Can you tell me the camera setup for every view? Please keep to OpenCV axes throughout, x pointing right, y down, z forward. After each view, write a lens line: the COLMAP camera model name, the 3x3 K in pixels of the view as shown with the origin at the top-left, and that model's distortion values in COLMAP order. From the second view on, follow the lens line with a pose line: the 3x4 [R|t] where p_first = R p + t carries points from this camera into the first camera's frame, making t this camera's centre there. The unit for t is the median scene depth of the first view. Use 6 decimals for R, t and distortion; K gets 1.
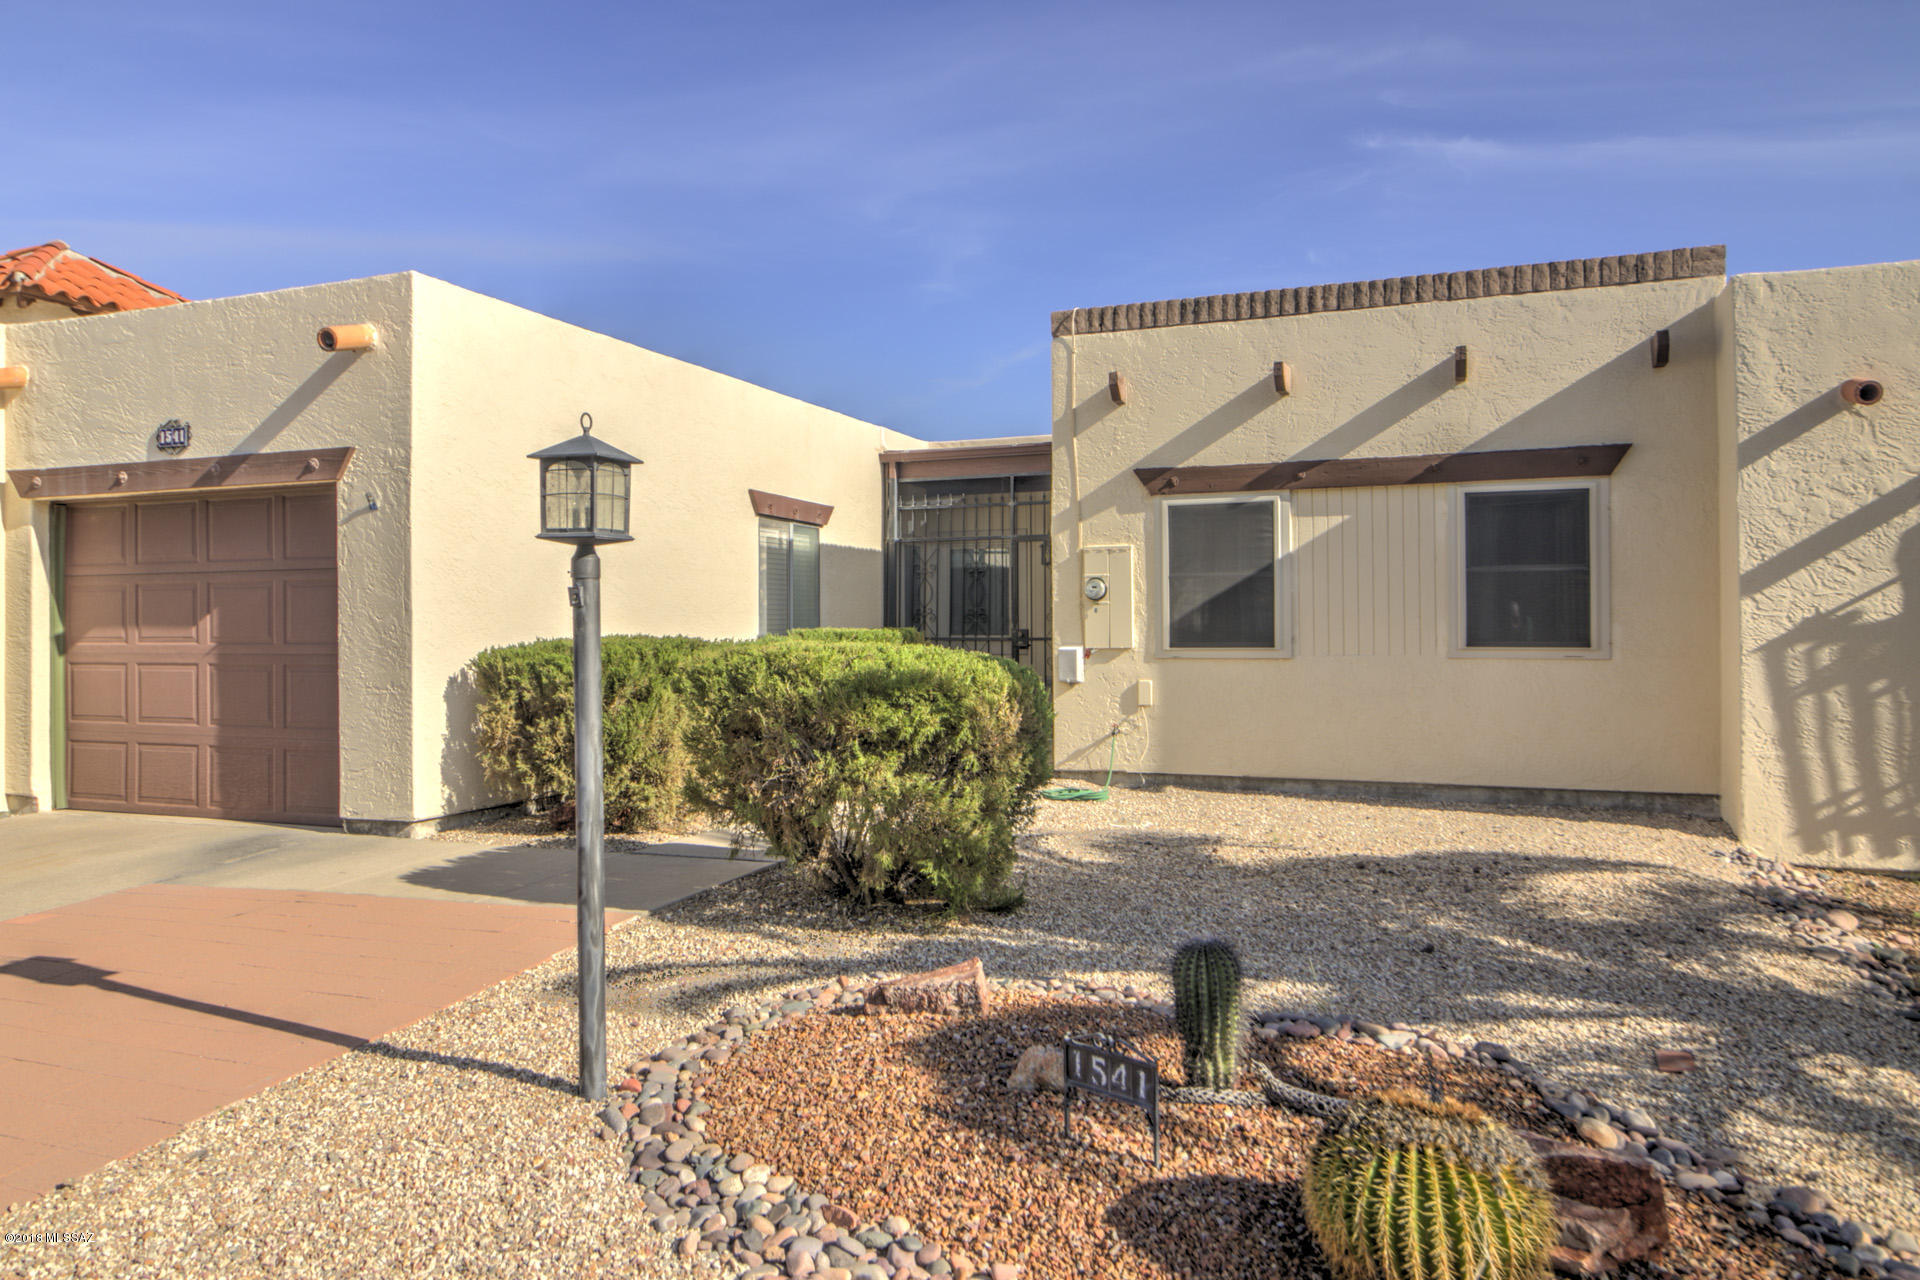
lens RADIAL K [[1300.6, 0, 956.1], [0, 1300.6, 590.4], [0, 0, 1]] dist [0.011263, -0.000132]
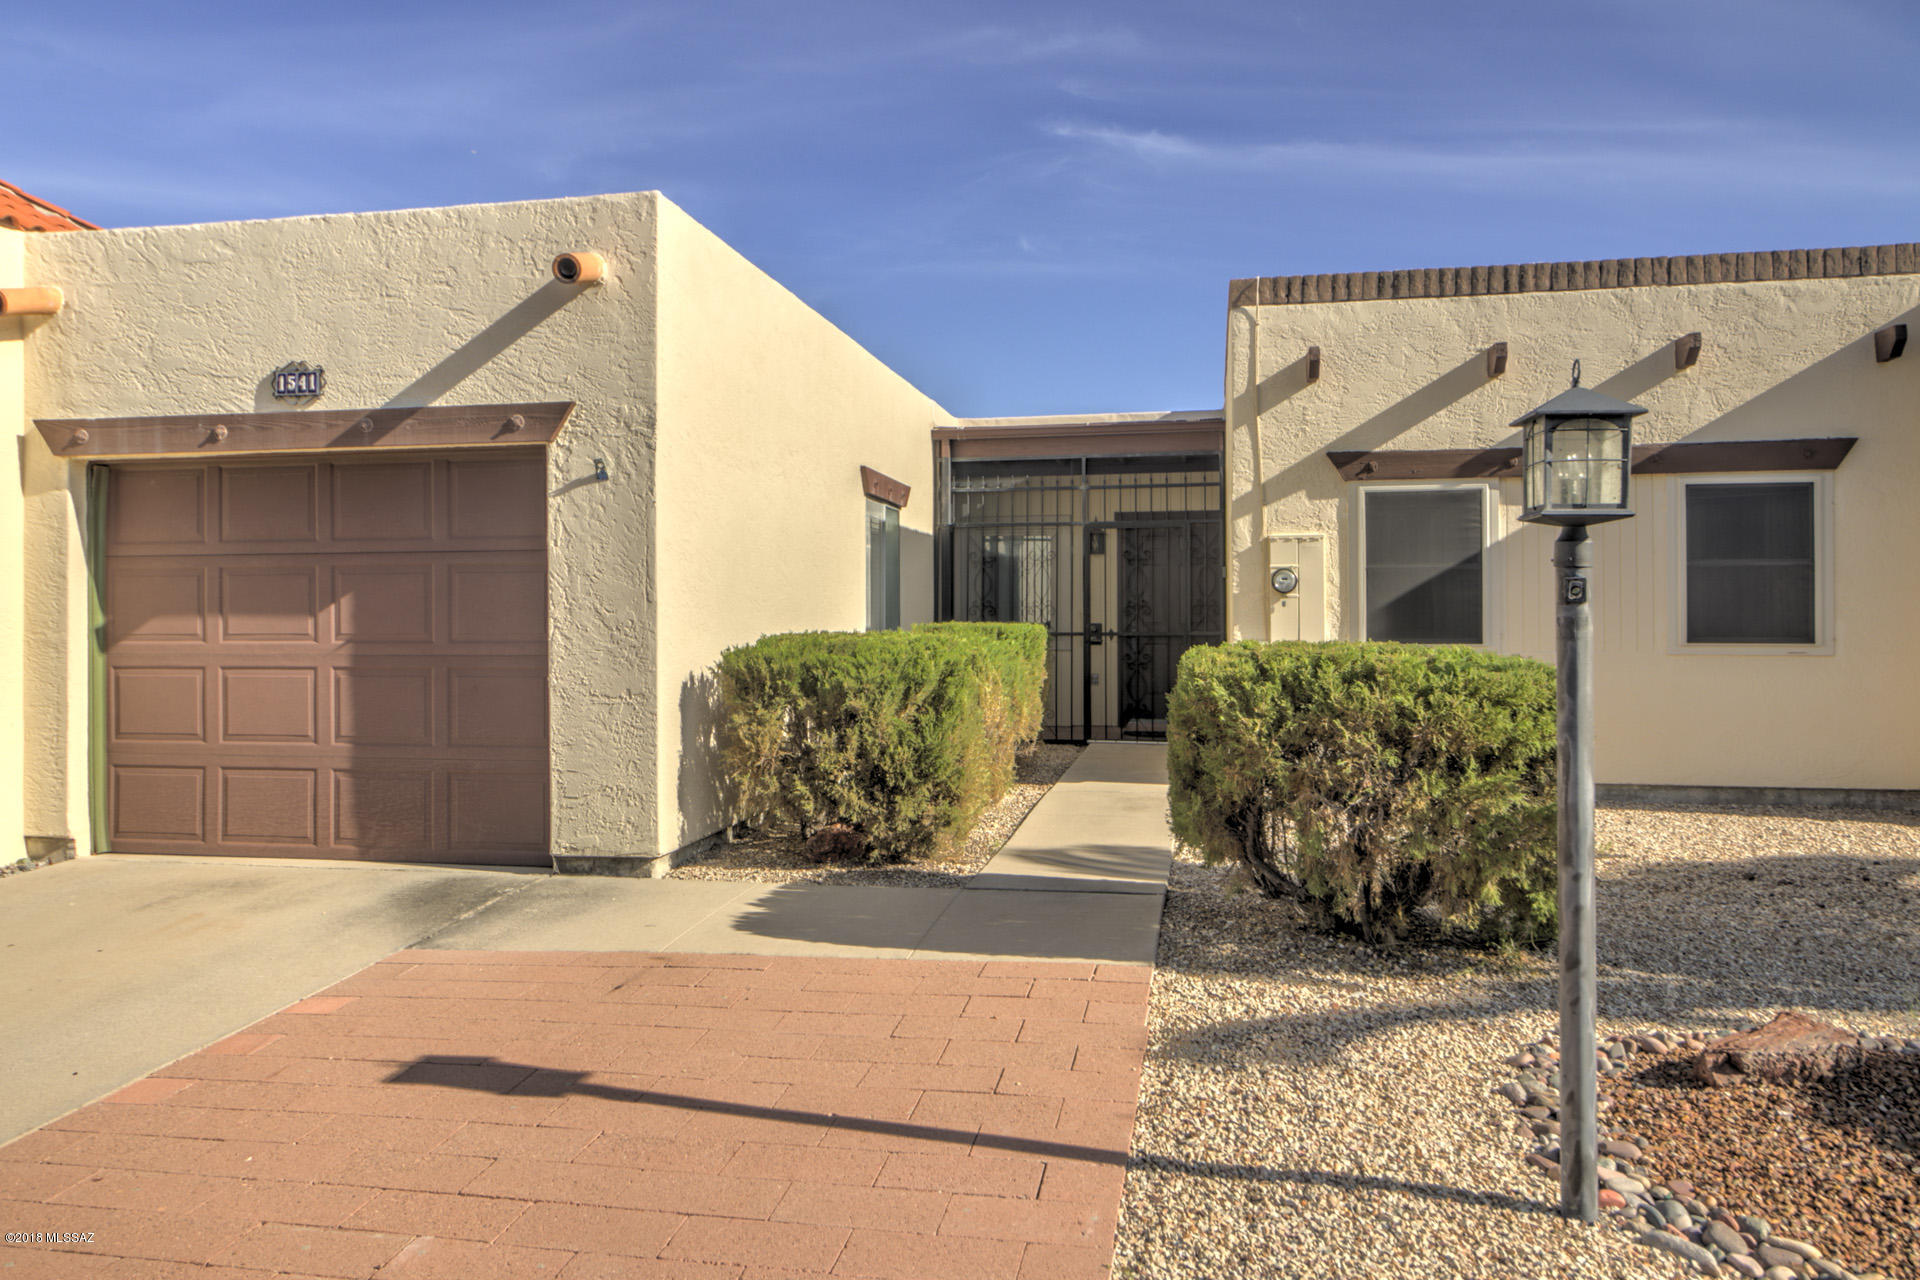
lens RADIAL K [[1359.0, 0, 959.4], [0, 1359.0, 579.7], [0, 0, 1]] dist [0.014054, -0.002450]
pose [[0.983301, 0.006455, 0.181874, -0.357150], [-0.006459, 0.999979, -0.000570, 0.000427], [-0.181874, -0.000614, 0.983322, 0.108698]]
